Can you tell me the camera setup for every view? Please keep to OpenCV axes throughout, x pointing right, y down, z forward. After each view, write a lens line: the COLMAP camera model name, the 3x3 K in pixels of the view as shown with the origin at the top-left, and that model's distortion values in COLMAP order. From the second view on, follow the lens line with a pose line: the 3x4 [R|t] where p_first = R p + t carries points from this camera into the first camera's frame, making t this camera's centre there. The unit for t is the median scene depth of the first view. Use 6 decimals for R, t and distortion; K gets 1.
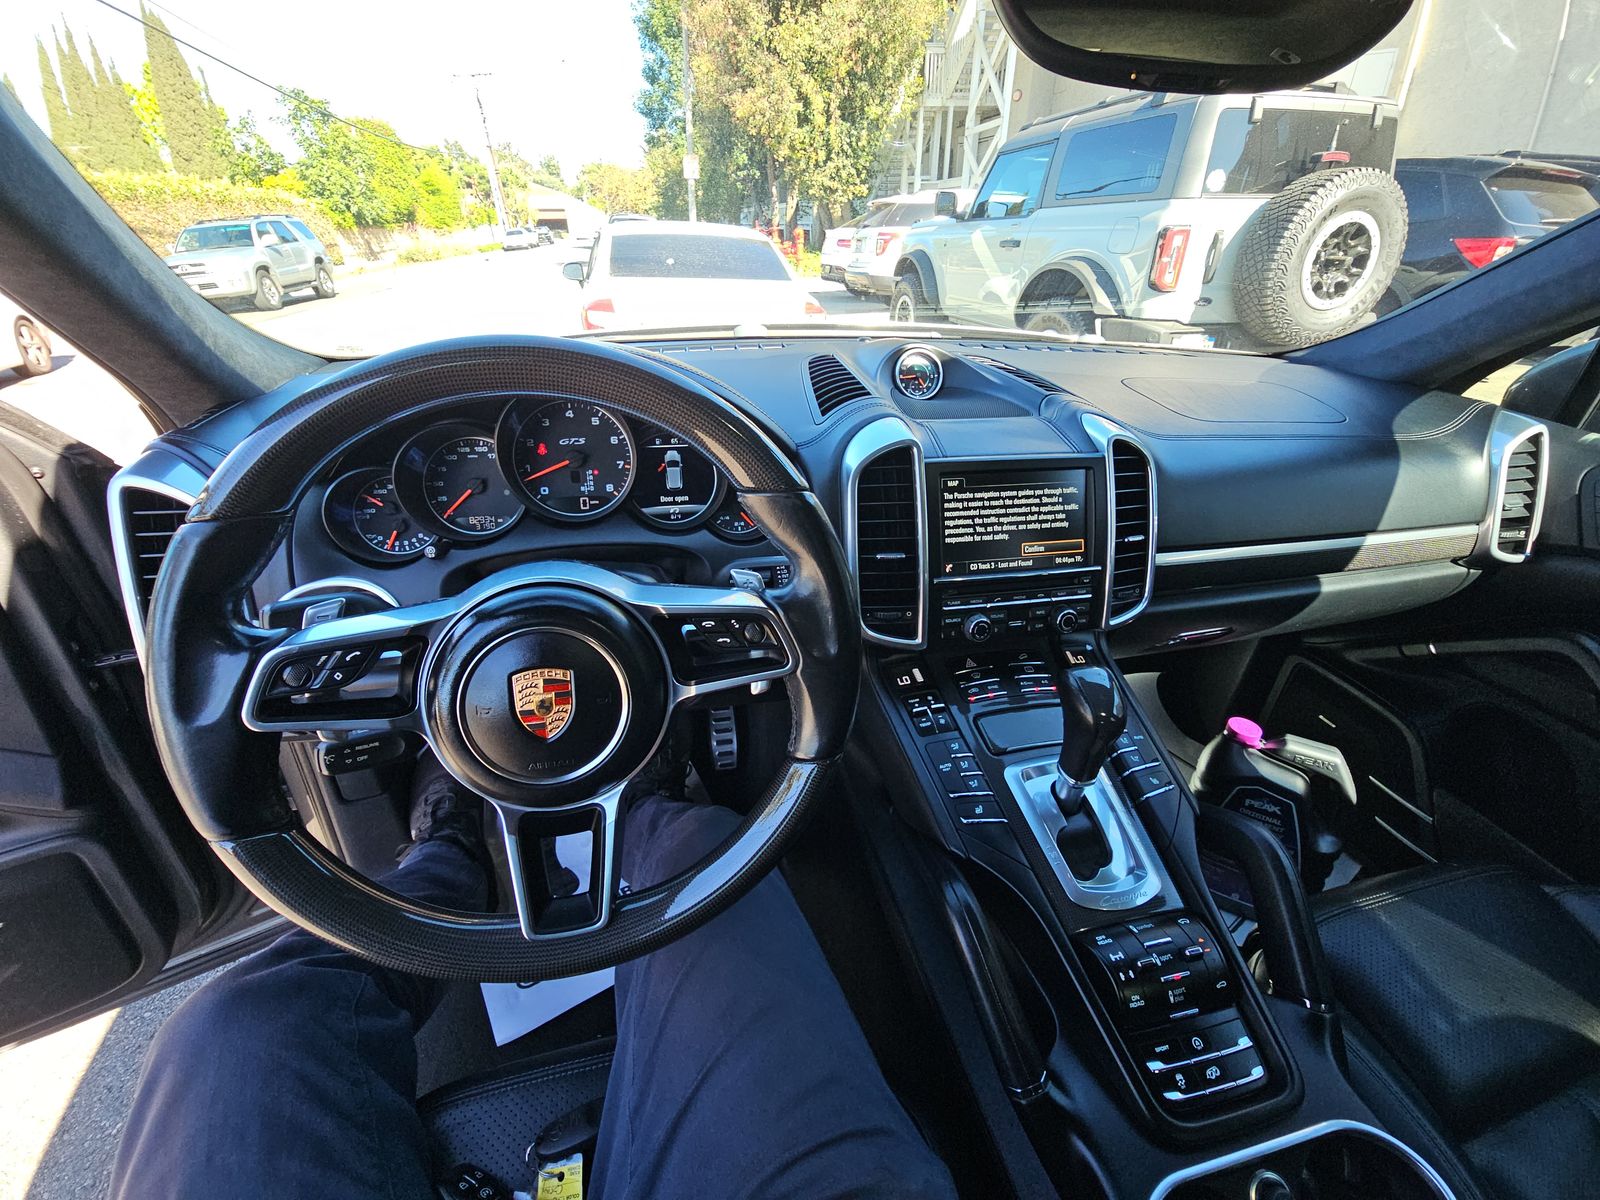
lens RADIAL K [[642.5, 0, 804.3], [0, 642.5, 592.6], [0, 0, 1]] dist [0.001719, -0.011937]
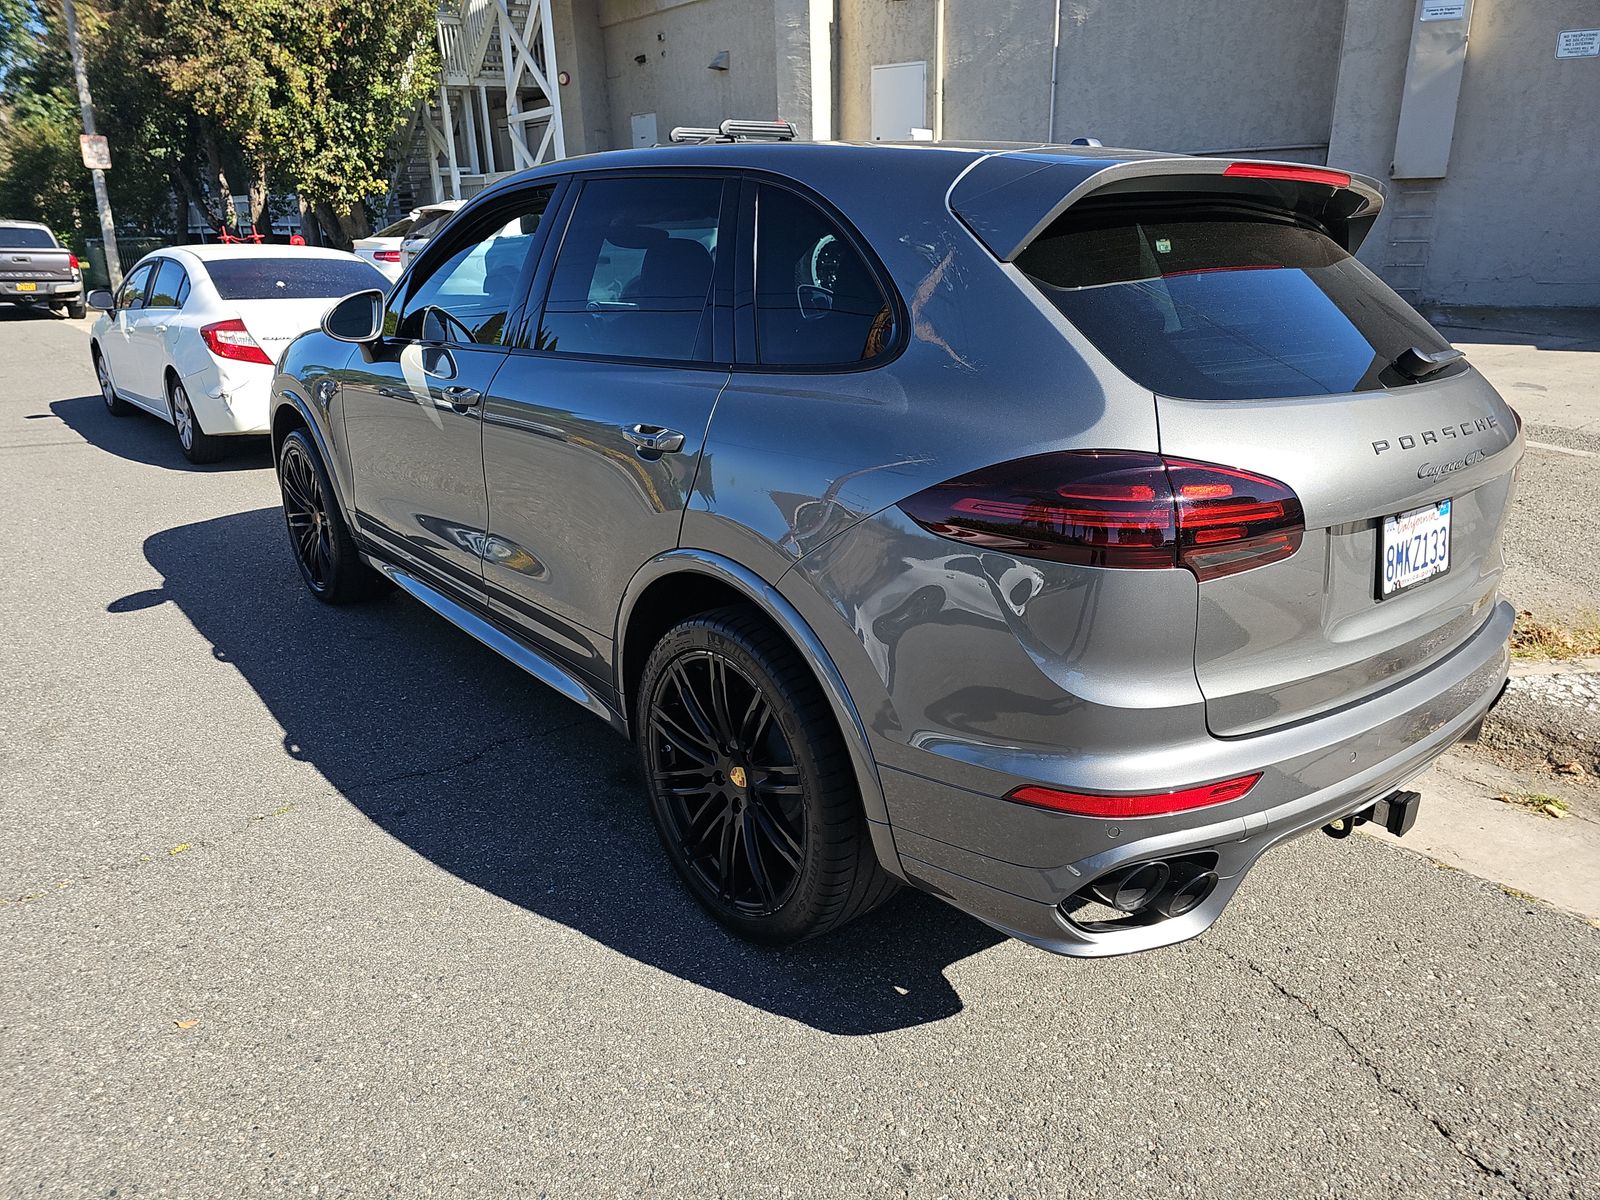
lens RADIAL K [[1057.4, 0, 815.3], [0, 1057.4, 620.9], [0, 0, 1]] dist [0.004375, -0.003349]
pose [[0.895993, -0.164680, 0.412405, -0.074980], [0.227421, 0.967831, -0.107627, 0.164160], [-0.381414, 0.190222, 0.904621, -0.322053]]
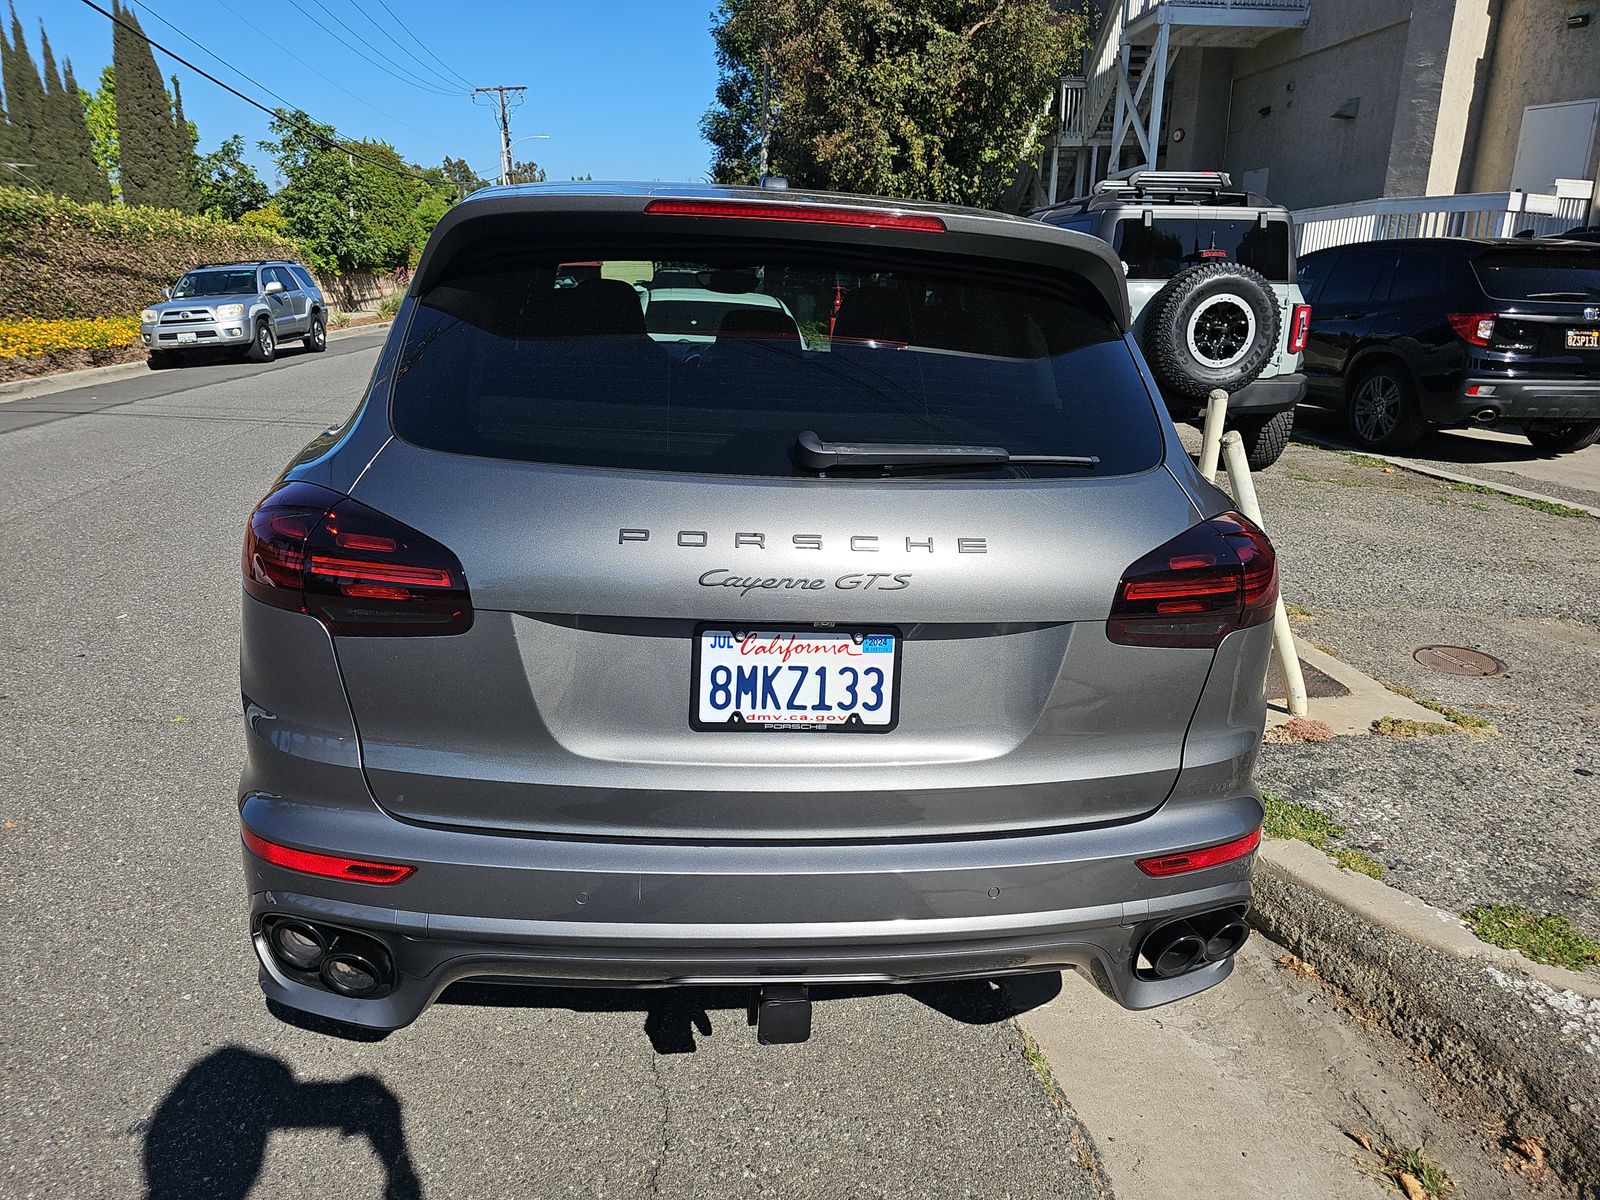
lens RADIAL K [[1081.0, 0, 801.5], [0, 1081.0, 631.2], [0, 0, 1]] dist [0.012626, -0.027603]
pose [[0.991132, 0.055546, -0.120716, 0.110888], [-0.078614, 0.977514, -0.195668, 0.177817], [0.107133, 0.203423, 0.973212, -0.342976]]
